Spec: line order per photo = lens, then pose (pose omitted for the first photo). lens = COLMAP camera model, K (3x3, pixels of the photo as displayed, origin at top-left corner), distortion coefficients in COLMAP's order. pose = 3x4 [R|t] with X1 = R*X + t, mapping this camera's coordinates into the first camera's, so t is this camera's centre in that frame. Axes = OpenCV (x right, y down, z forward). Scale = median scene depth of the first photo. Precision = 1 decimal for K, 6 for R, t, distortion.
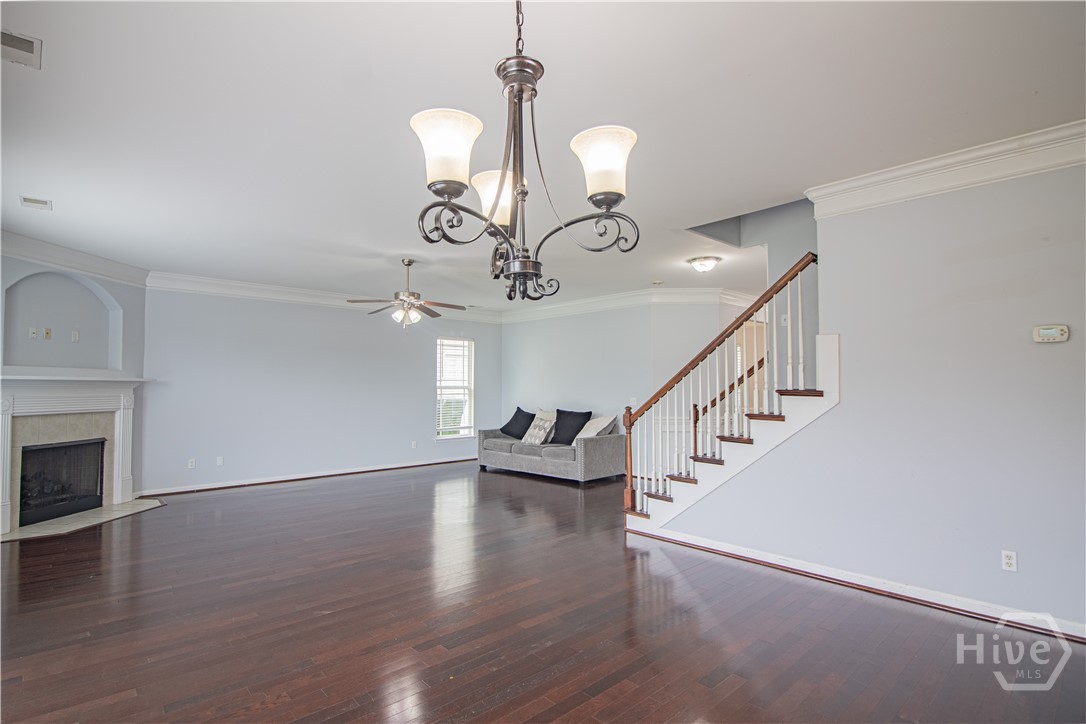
lens RADIAL K [[543.2, 0, 544.0], [0, 543.2, 365.2], [0, 0, 1]] dist [0.000436, -0.021661]
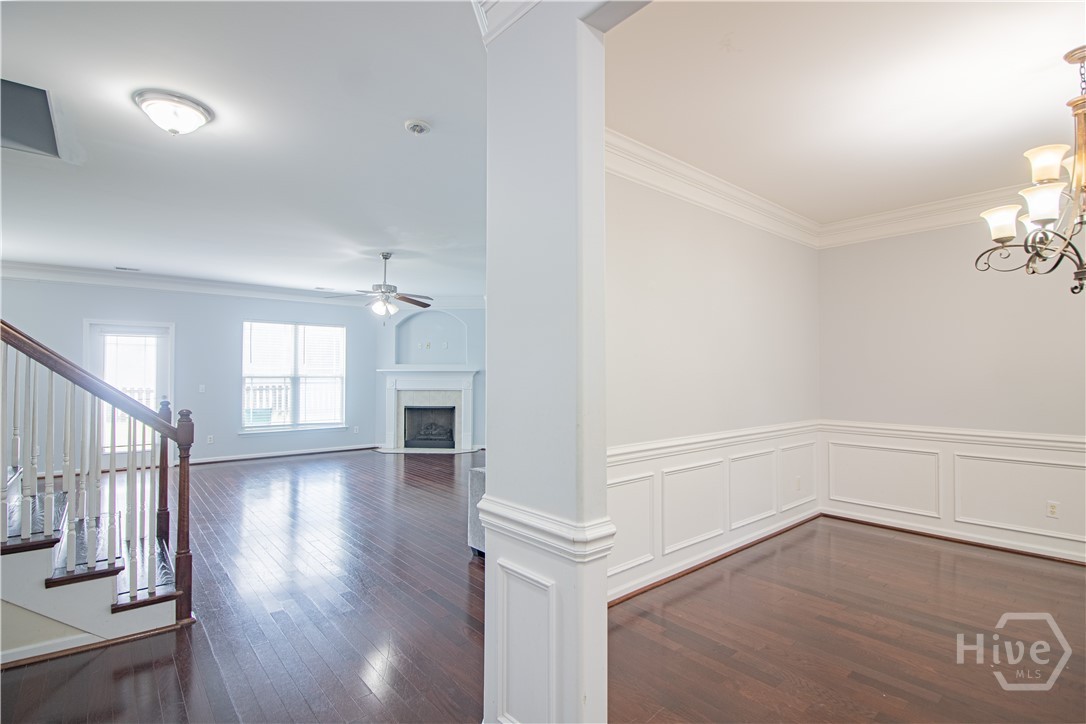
lens RADIAL K [[508.9, 0, 543.0], [0, 508.9, 362.0], [0, 0, 1]] dist [0.004380, -0.012901]
pose [[-0.040708, -0.022595, -0.998916, 0.738266], [0.039372, 0.998932, -0.024199, 0.052221], [0.998395, -0.040314, -0.039775, 1.400717]]
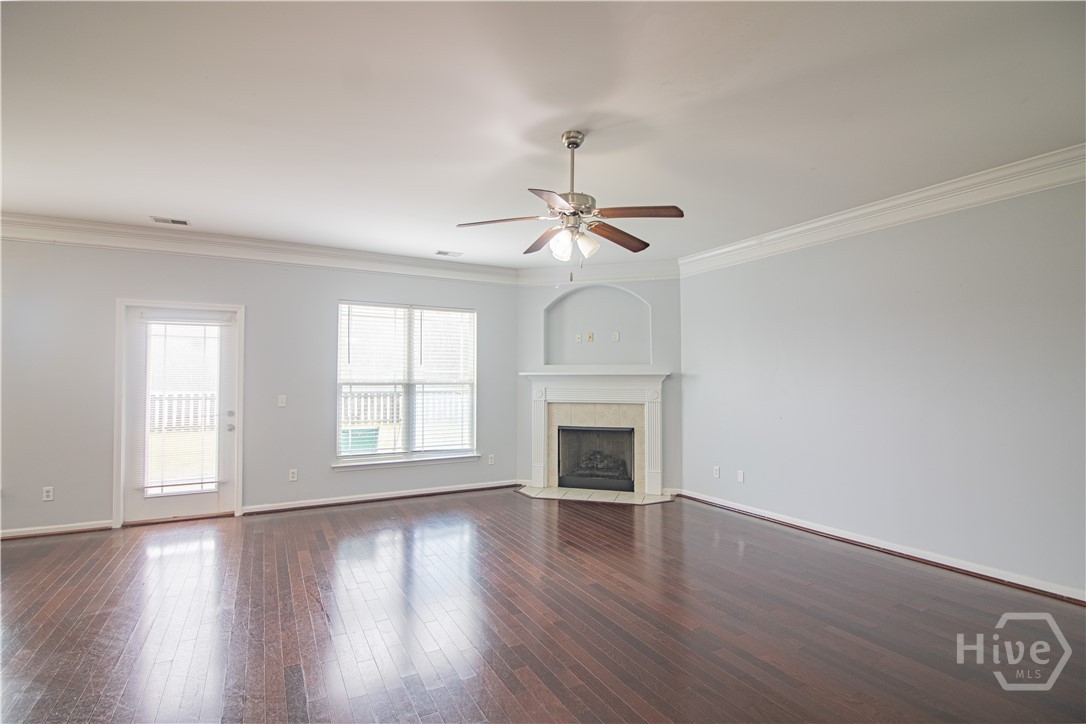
lens RADIAL K [[508.9, 0, 543.0], [0, 508.9, 362.0], [0, 0, 1]] dist [0.004380, -0.012901]
pose [[-0.243352, -0.031327, -0.969432, 0.218198], [0.039622, 0.998323, -0.042207, 0.042138], [0.969128, -0.048682, -0.241703, 1.132390]]
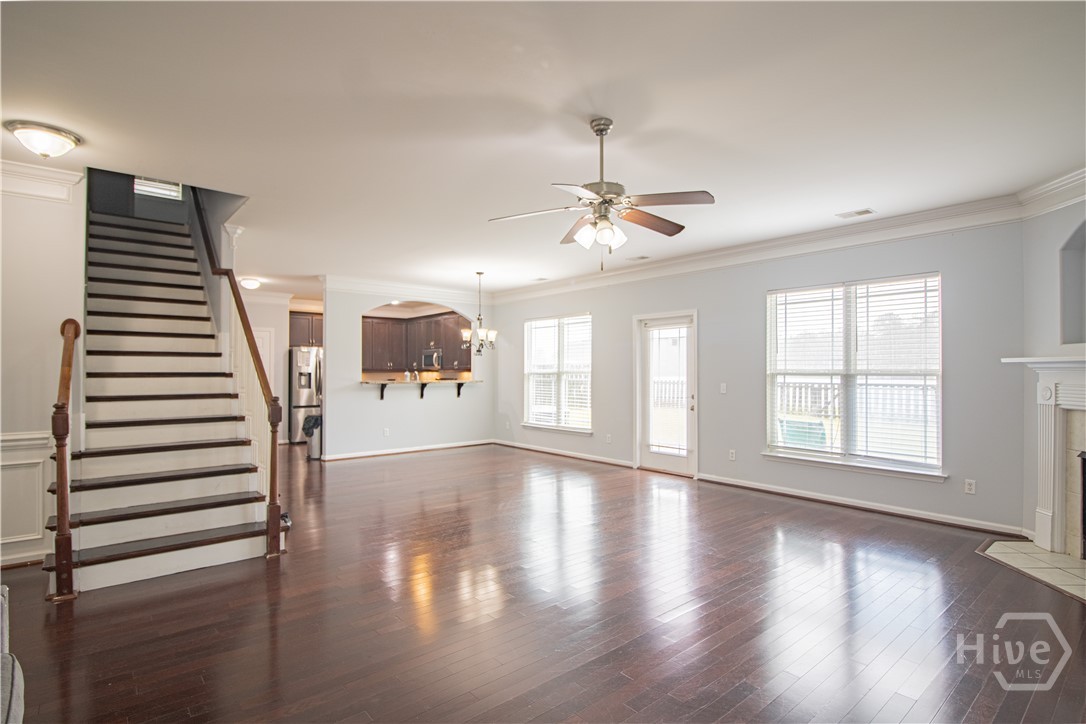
lens RADIAL K [[551.0, 0, 558.2], [0, 551.0, 364.4], [0, 0, 1]] dist [0.000360, -0.001263]
pose [[-0.999657, 0.002259, 0.026076, -0.244483], [0.000975, 0.998791, -0.049157, 0.061011], [-0.026155, -0.049115, -0.998451, 1.585727]]
